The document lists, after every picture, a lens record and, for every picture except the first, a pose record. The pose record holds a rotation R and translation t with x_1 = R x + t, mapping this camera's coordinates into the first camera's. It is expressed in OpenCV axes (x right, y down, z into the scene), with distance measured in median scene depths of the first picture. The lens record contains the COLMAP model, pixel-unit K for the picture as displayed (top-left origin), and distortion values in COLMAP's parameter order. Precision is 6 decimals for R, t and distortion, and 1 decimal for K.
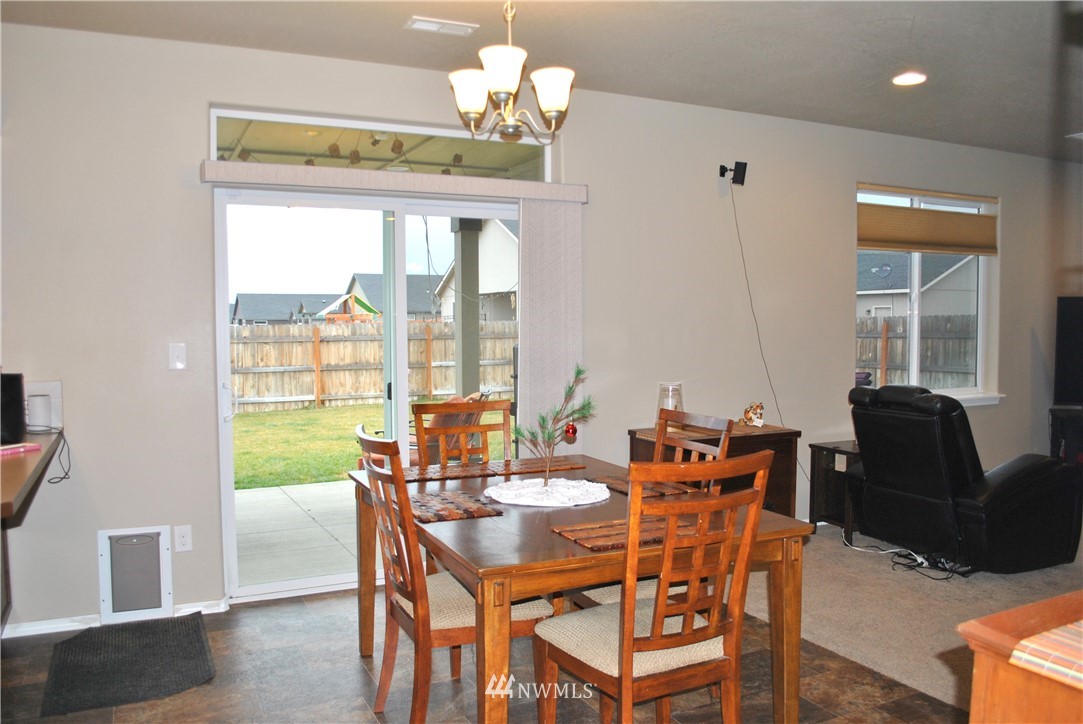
lens RADIAL K [[857.6, 0, 544.3], [0, 857.6, 366.1], [0, 0, 1]] dist [-0.078108, 0.006944]
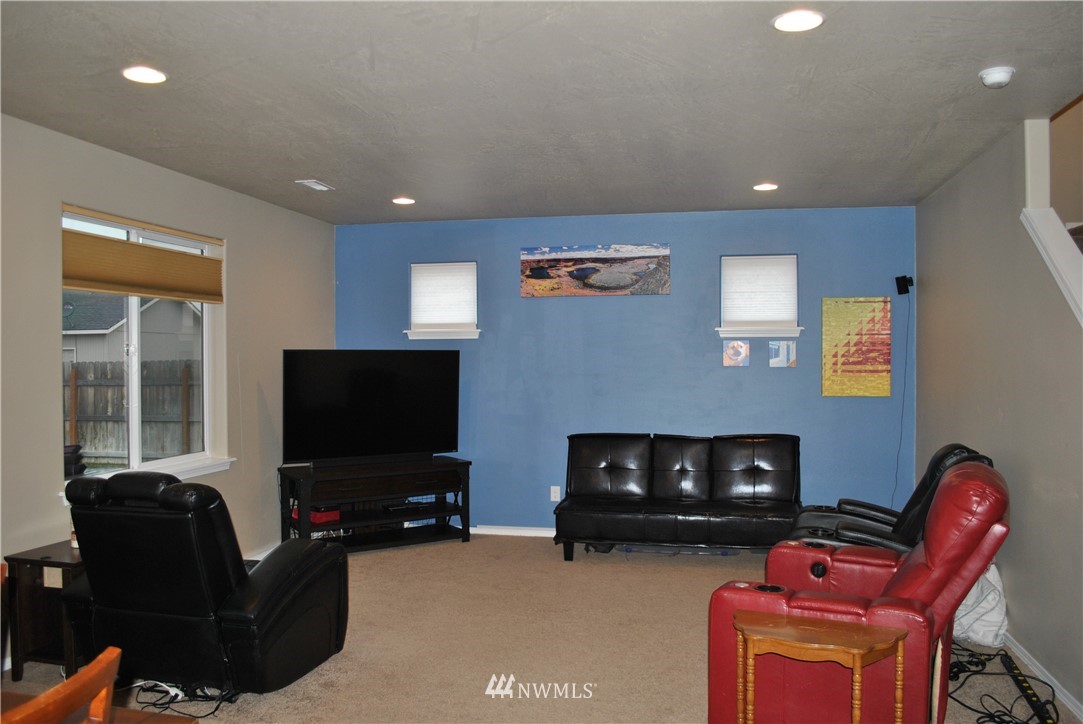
lens RADIAL K [[857.6, 0, 544.8], [0, 857.6, 369.9], [0, 0, 1]] dist [-0.078108, 0.006944]
pose [[0.616815, -0.009036, 0.787056, 0.042343], [0.042640, 0.998849, -0.021949, -0.029649], [-0.785952, 0.047099, 0.616491, 0.193047]]
